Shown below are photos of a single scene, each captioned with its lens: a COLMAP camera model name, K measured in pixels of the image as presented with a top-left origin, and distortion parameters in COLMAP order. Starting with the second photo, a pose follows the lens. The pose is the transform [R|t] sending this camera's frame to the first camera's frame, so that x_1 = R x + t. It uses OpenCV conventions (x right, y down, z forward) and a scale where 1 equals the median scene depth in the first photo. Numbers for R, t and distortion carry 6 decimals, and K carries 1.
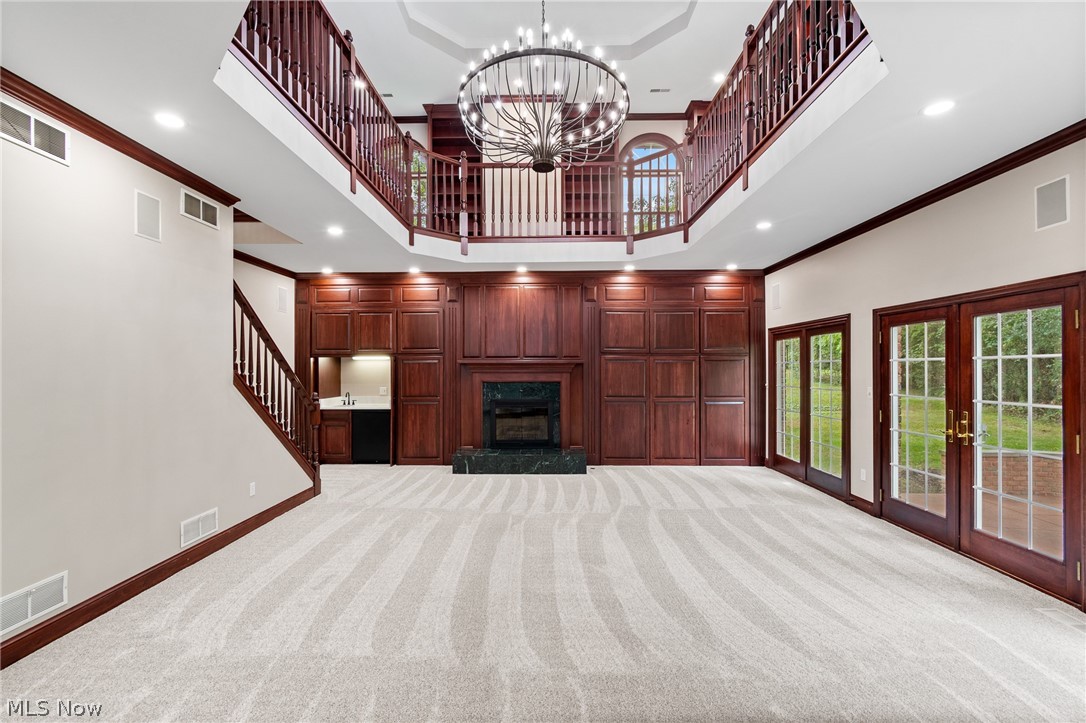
lens RADIAL K [[482.2, 0, 539.0], [0, 482.2, 365.6], [0, 0, 1]] dist [0.003503, -0.001833]
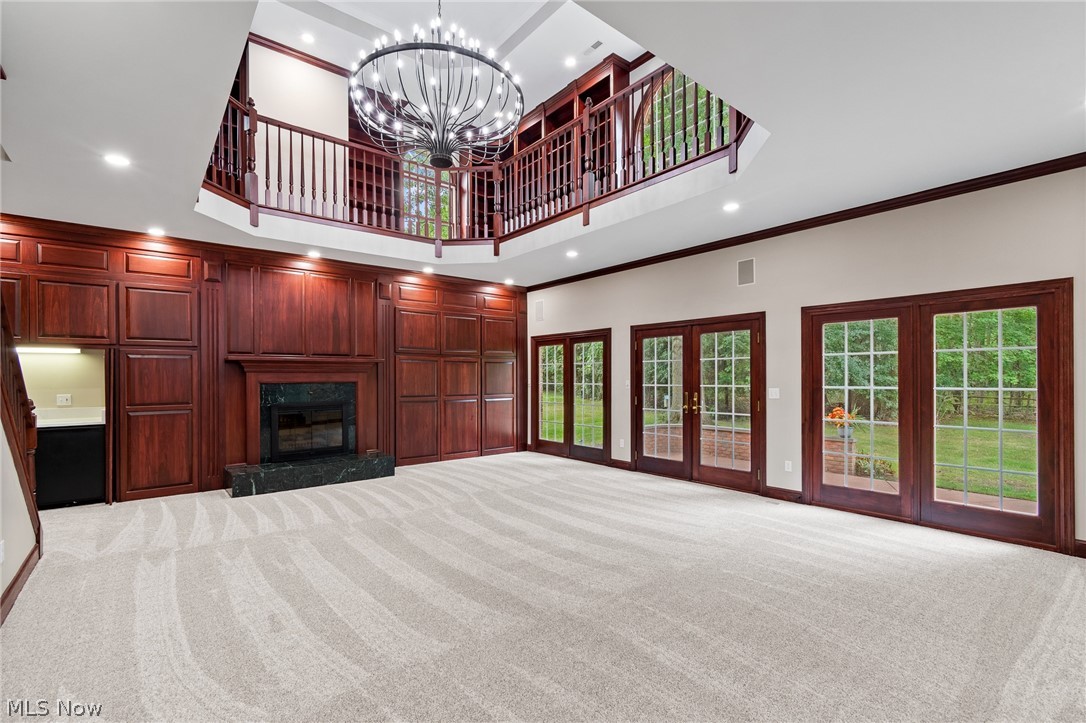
lens RADIAL K [[482.2, 0, 550.9], [0, 482.2, 381.5], [0, 0, 1]] dist [0.003503, -0.001833]
pose [[0.760672, -0.008679, 0.649078, -0.341355], [-0.001189, 0.999890, 0.014764, 0.022344], [-0.649135, -0.012002, 0.760579, 0.060373]]
